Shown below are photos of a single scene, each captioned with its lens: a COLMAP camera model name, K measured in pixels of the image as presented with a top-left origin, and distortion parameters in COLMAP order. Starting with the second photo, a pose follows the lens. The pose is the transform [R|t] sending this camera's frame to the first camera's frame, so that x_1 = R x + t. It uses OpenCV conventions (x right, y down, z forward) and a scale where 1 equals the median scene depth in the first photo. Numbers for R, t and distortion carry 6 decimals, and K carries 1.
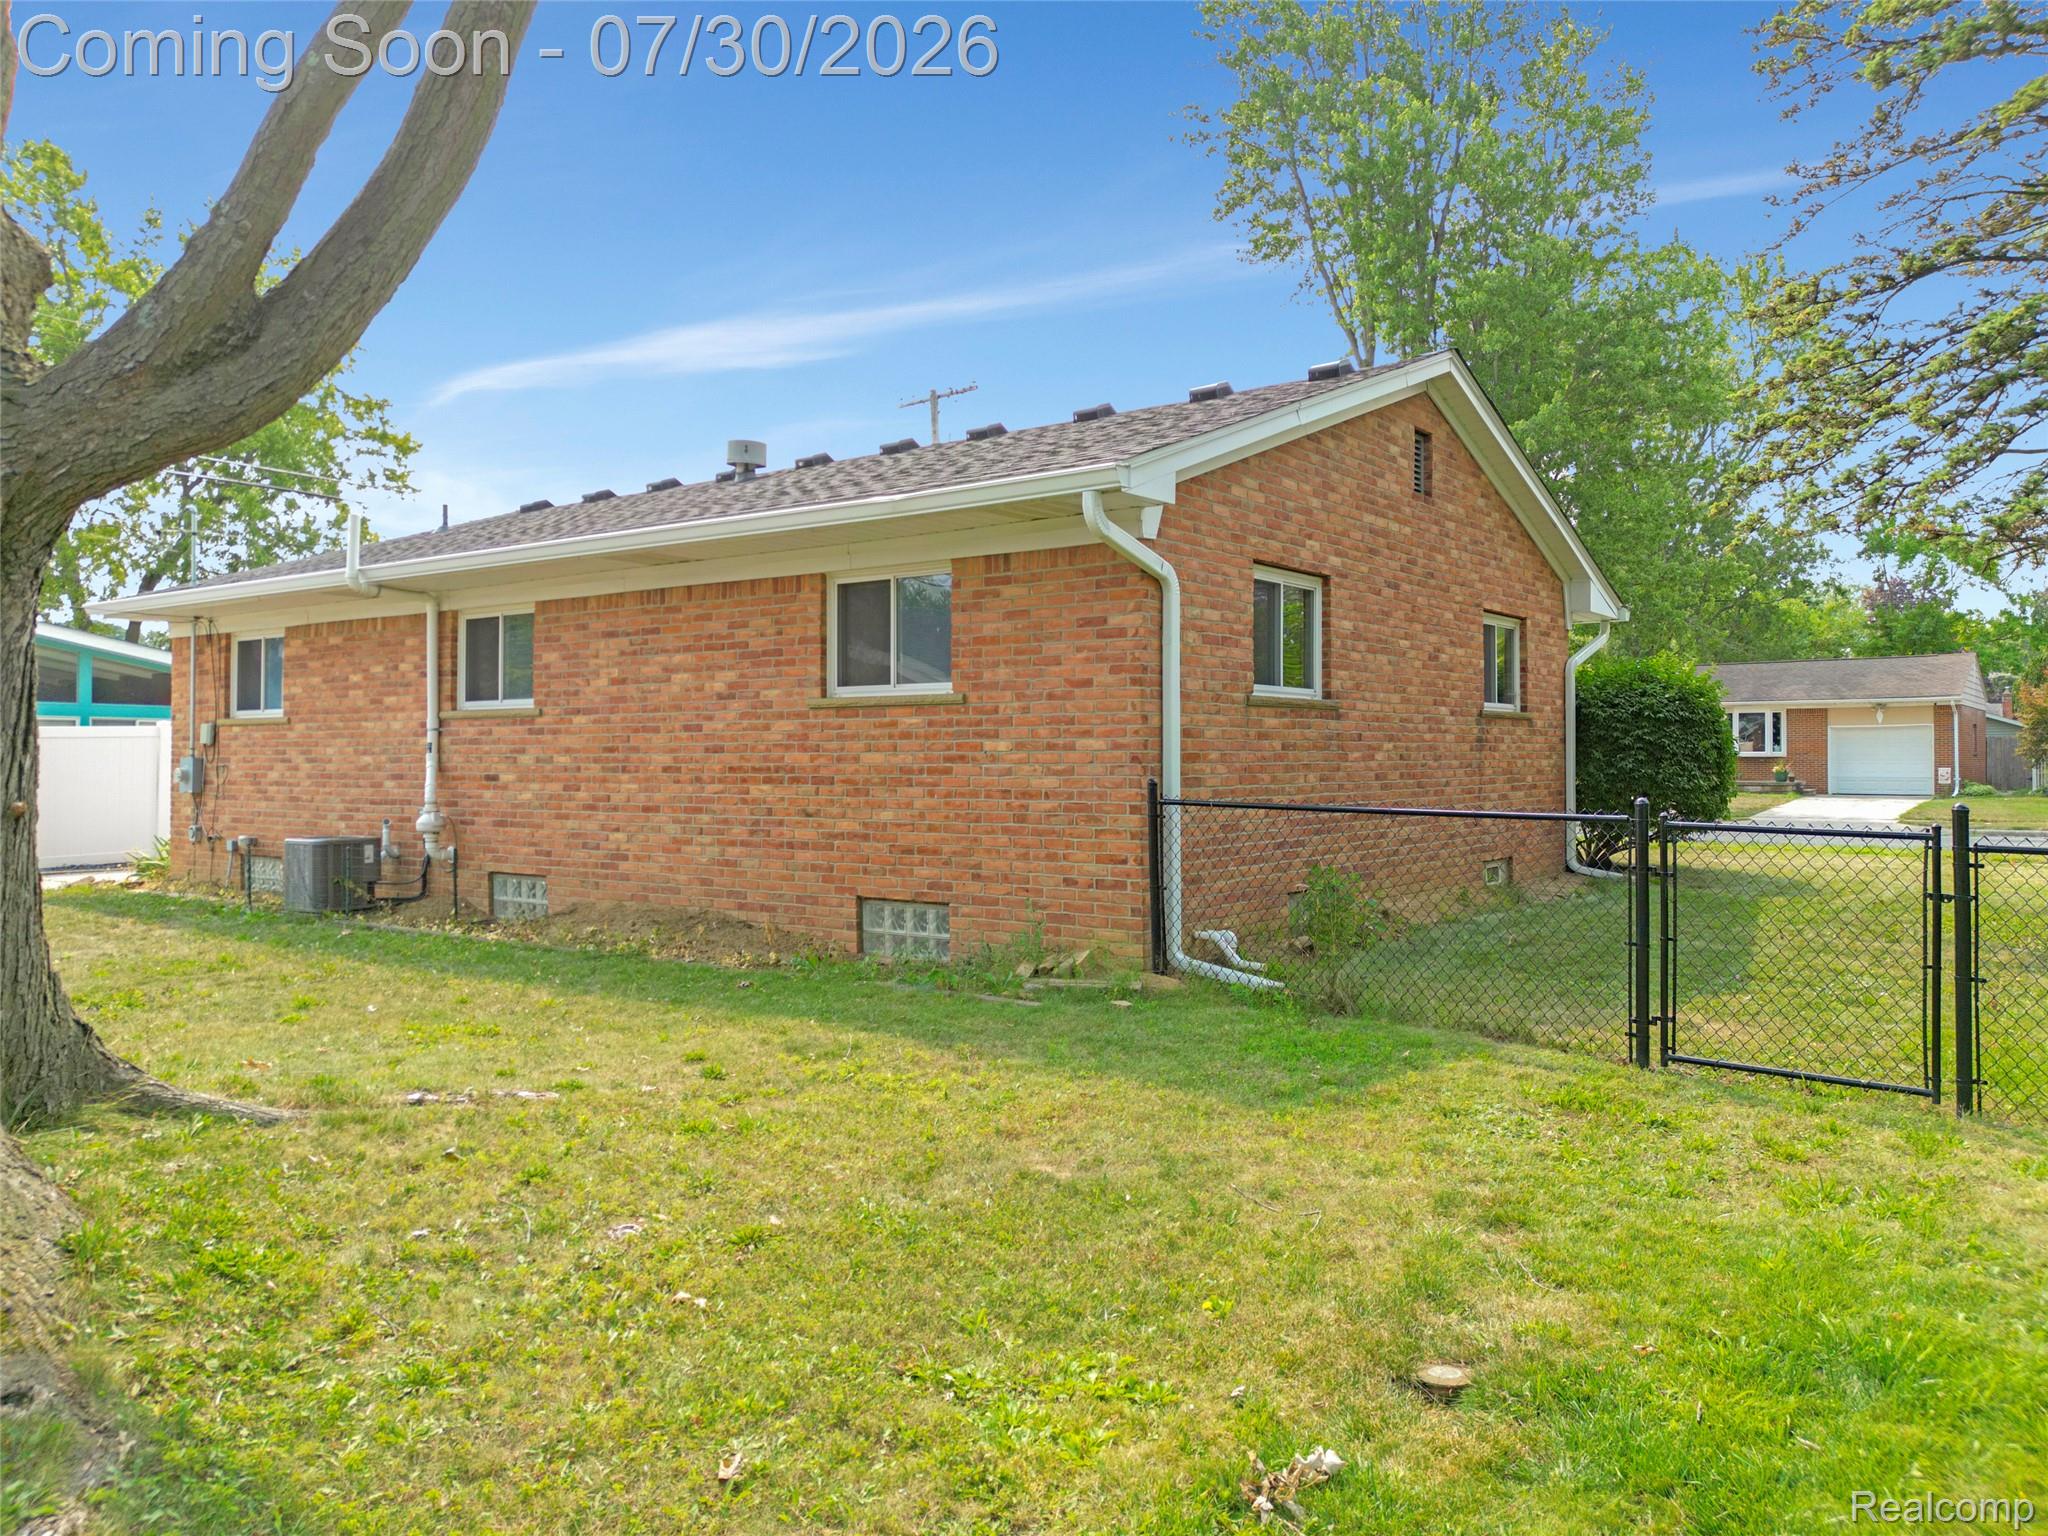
lens RADIAL K [[1474.8, 0, 1021.1], [0, 1474.8, 737.7], [0, 0, 1]] dist [0.061858, -0.084678]
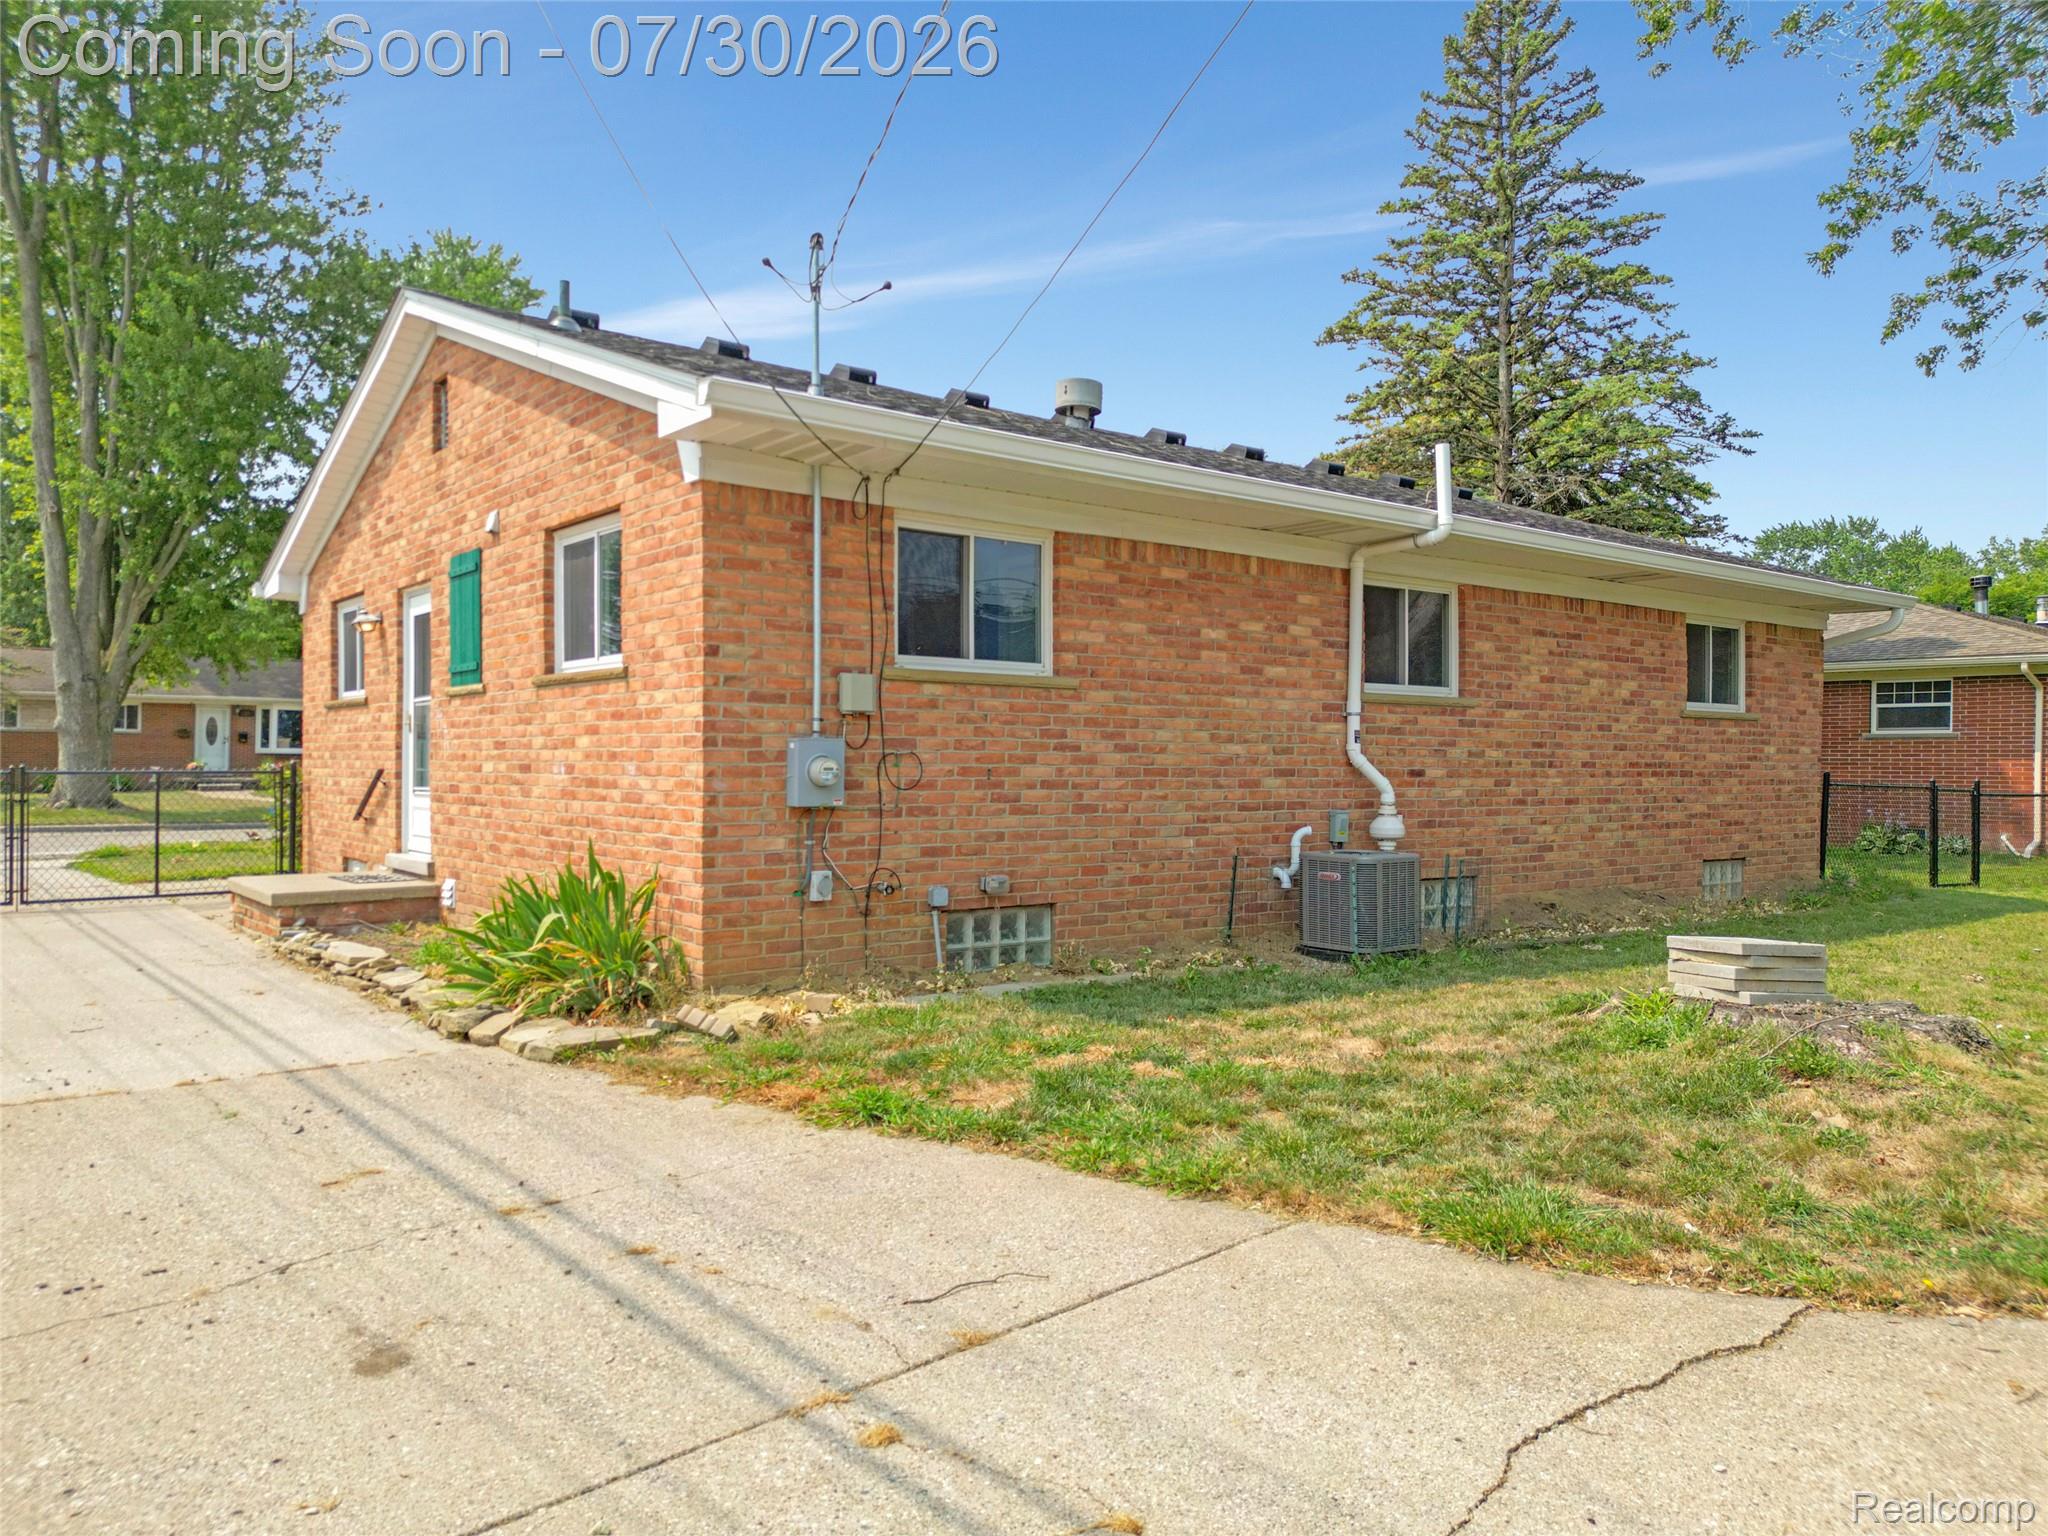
lens RADIAL K [[1476.8, 0, 1024.0], [0, 1476.8, 768.0], [0, 0, 1]] dist [0.107831, -0.086332]
pose [[0.261433, -0.000793, 0.965221, -1.452555], [-0.023774, 0.999691, 0.007261, 0.026303], [-0.964929, -0.024845, 0.261334, 1.135973]]
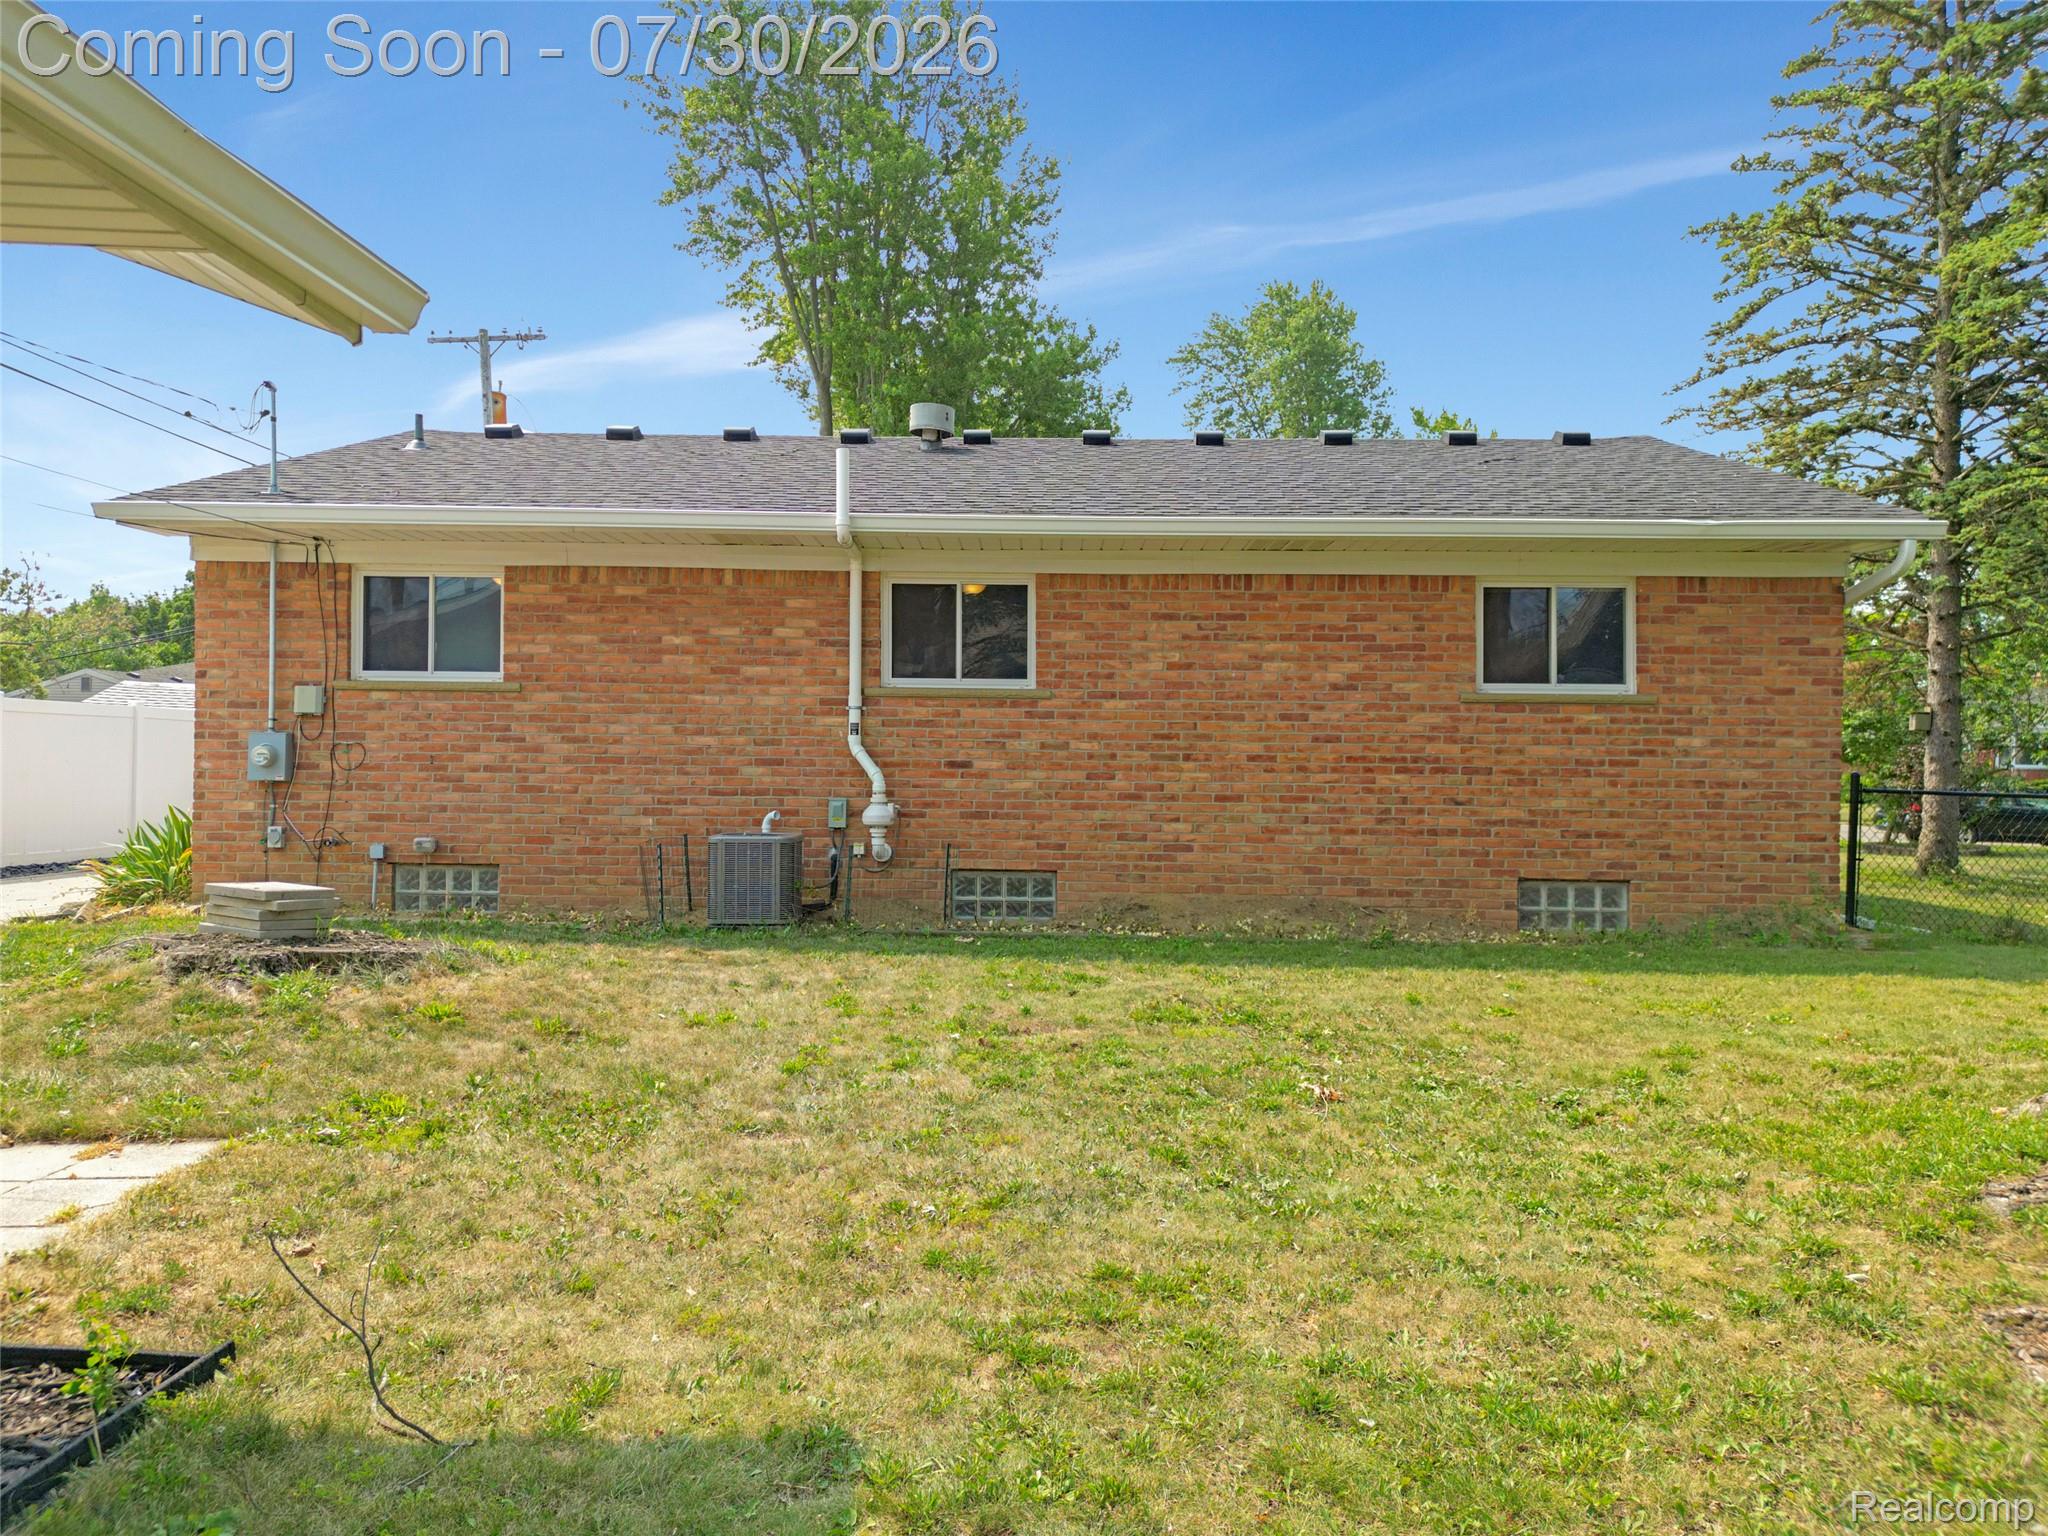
lens RADIAL K [[1464.9, 0, 1024.0], [0, 1464.9, 768.0], [0, 0, 1]] dist [0.208418, -0.460603]
pose [[0.823511, 0.013997, 0.567127, -0.945088], [-0.022662, 0.999709, 0.008234, 0.023796], [-0.566847, -0.019633, 0.823589, 0.282066]]
